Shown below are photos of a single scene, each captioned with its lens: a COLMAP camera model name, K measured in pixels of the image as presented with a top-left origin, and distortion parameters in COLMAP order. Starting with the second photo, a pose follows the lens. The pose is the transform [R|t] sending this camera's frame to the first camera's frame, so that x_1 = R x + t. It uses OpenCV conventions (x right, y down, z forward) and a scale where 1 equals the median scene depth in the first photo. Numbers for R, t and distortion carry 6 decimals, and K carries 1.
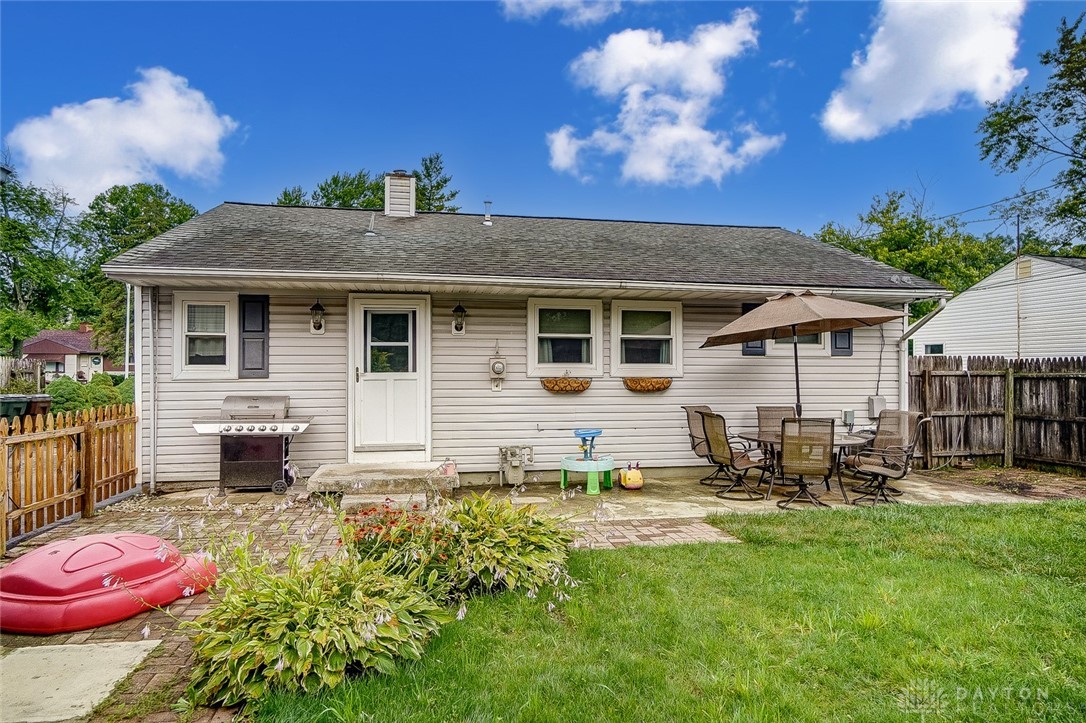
lens RADIAL K [[637.6, 0, 540.0], [0, 637.6, 348.3], [0, 0, 1]] dist [-0.003663, -0.000127]
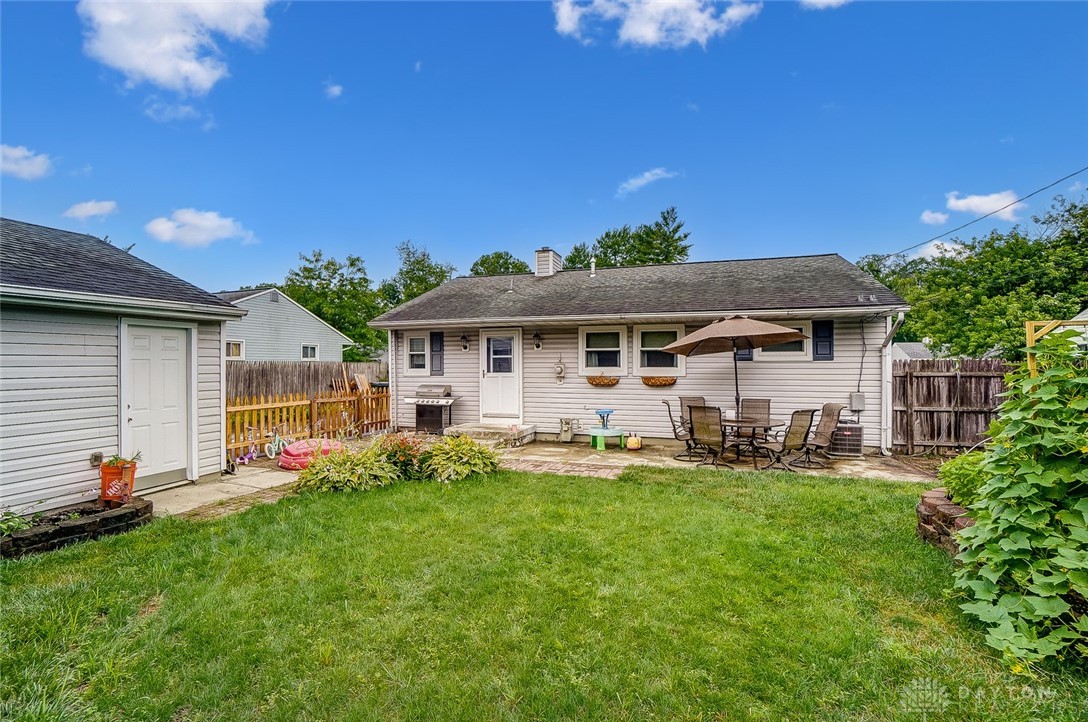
lens RADIAL K [[486.1, 0, 541.4], [0, 486.1, 354.7], [0, 0, 1]] dist [-0.057638, 0.019343]
pose [[0.875848, -0.014093, -0.482381, 0.501226], [0.016711, 0.999860, 0.001130, -0.011438], [0.482298, -0.009051, 0.875961, -0.116960]]
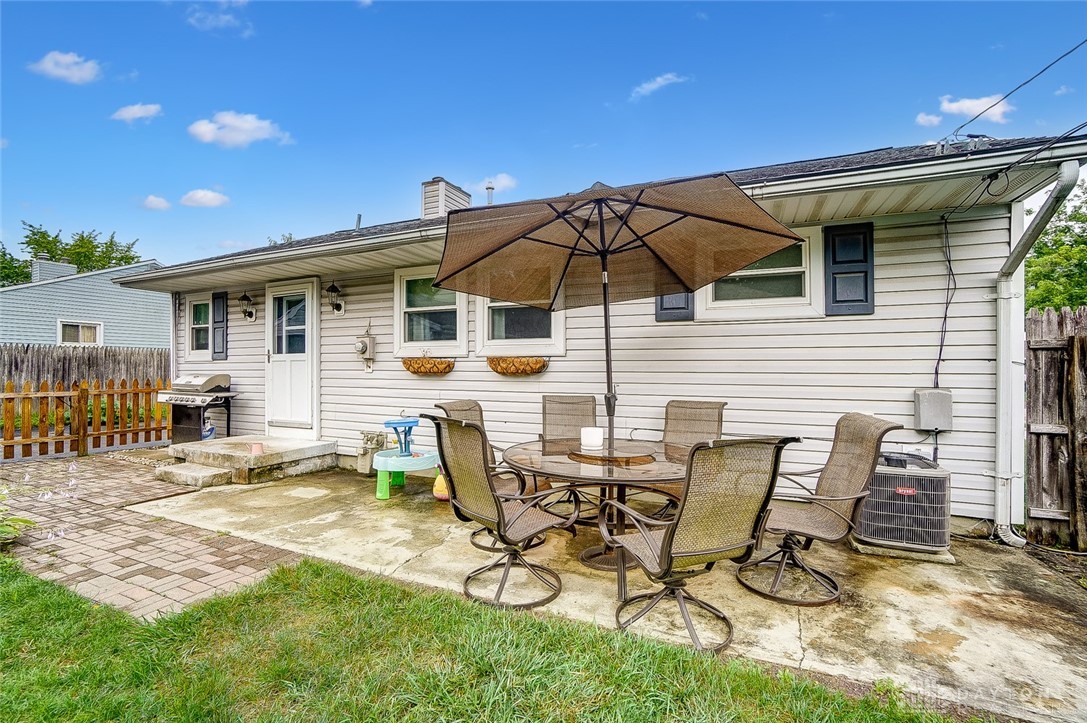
lens RADIAL K [[481.4, 0, 543.5], [0, 481.4, 361.5], [0, 0, 1]] dist [-0.063802, 0.024085]
pose [[0.820797, -0.009267, -0.571145, 0.555218], [0.017008, 0.999822, 0.008219, 0.050534], [0.570967, -0.016460, 0.820808, 0.580414]]
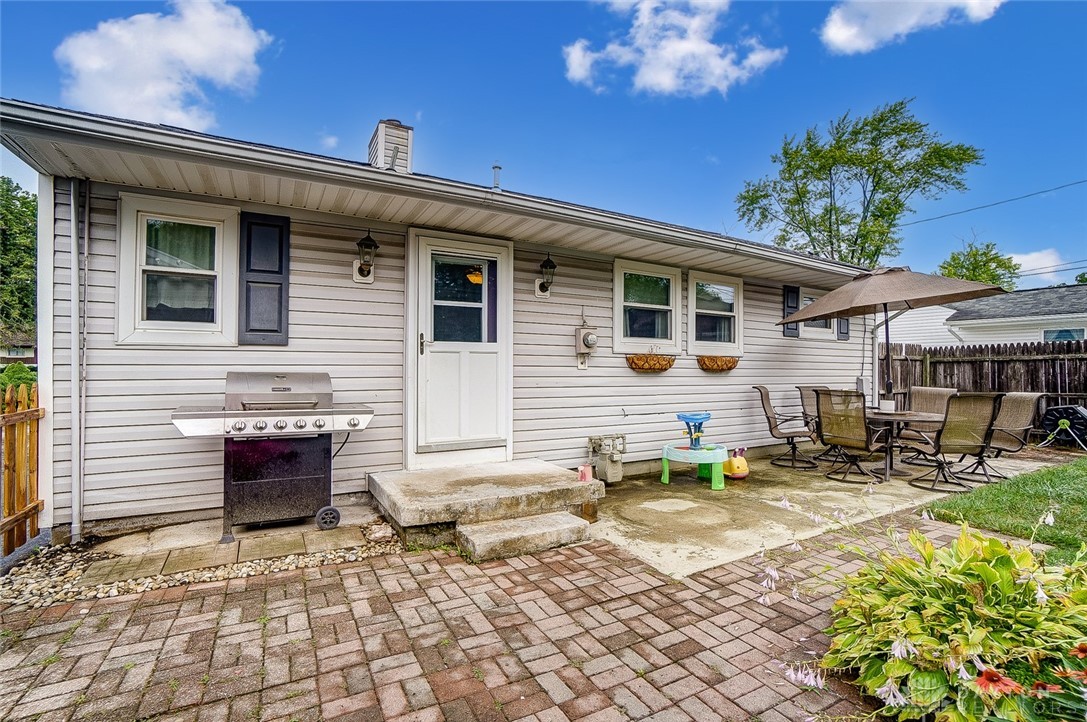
lens RADIAL K [[485.7, 0, 540.9], [0, 485.7, 354.7], [0, 0, 1]] dist [-0.057638, 0.019343]
pose [[0.948625, 0.013301, 0.316123, -0.320046], [-0.015352, 0.999874, 0.003998, 0.047735], [-0.316030, -0.008646, 0.948710, 0.436776]]
